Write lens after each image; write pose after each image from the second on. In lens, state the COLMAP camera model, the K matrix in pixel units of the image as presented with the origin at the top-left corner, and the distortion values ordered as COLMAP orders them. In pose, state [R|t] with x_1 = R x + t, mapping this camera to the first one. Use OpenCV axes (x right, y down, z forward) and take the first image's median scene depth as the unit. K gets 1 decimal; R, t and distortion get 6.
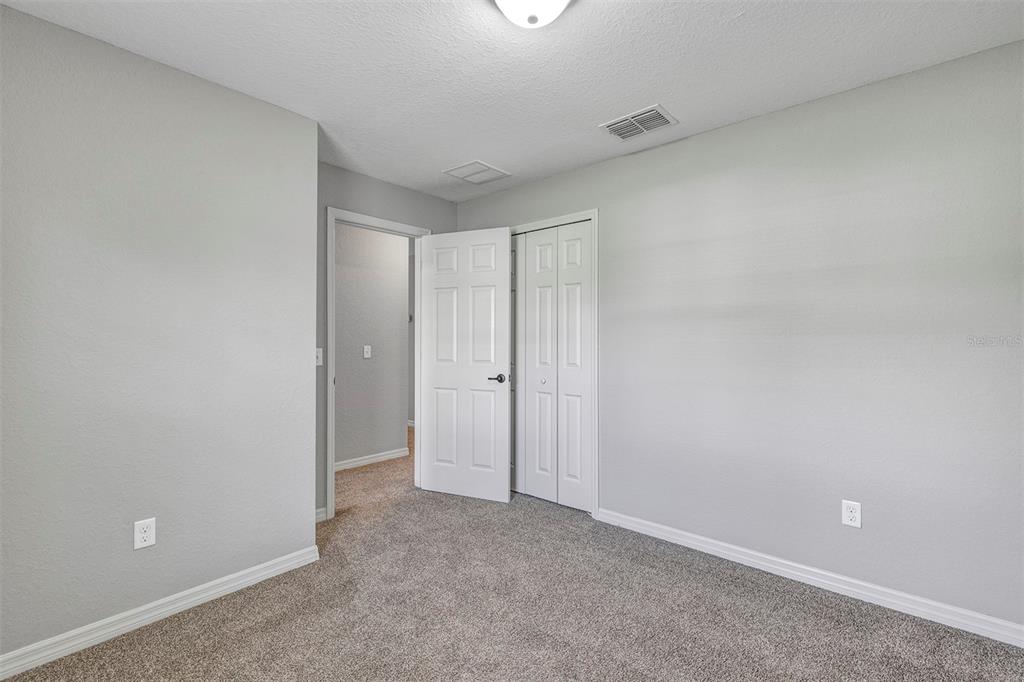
lens RADIAL K [[447.1, 0, 518.3], [0, 447.1, 339.2], [0, 0, 1]] dist [0.011860, -0.000062]
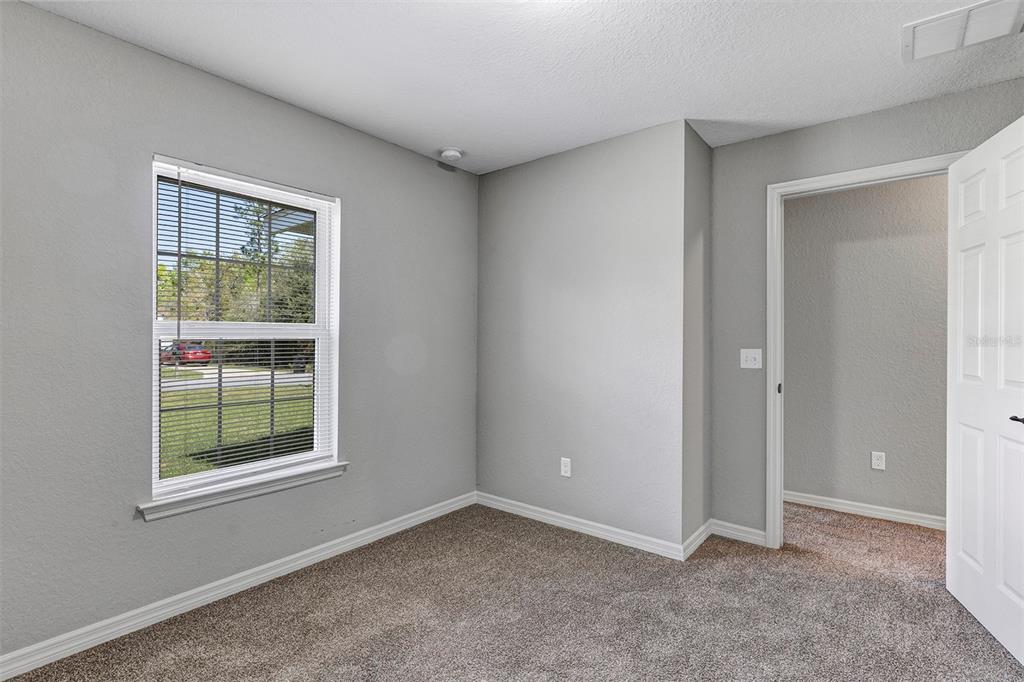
lens RADIAL K [[495.7, 0, 516.5], [0, 495.7, 334.8], [0, 0, 1]] dist [0.004372, 0.000476]
pose [[0.070359, -0.004781, -0.997510, 0.587027], [-0.009664, 0.999938, -0.005474, 0.001643], [0.997475, 0.010025, 0.070309, 0.521225]]
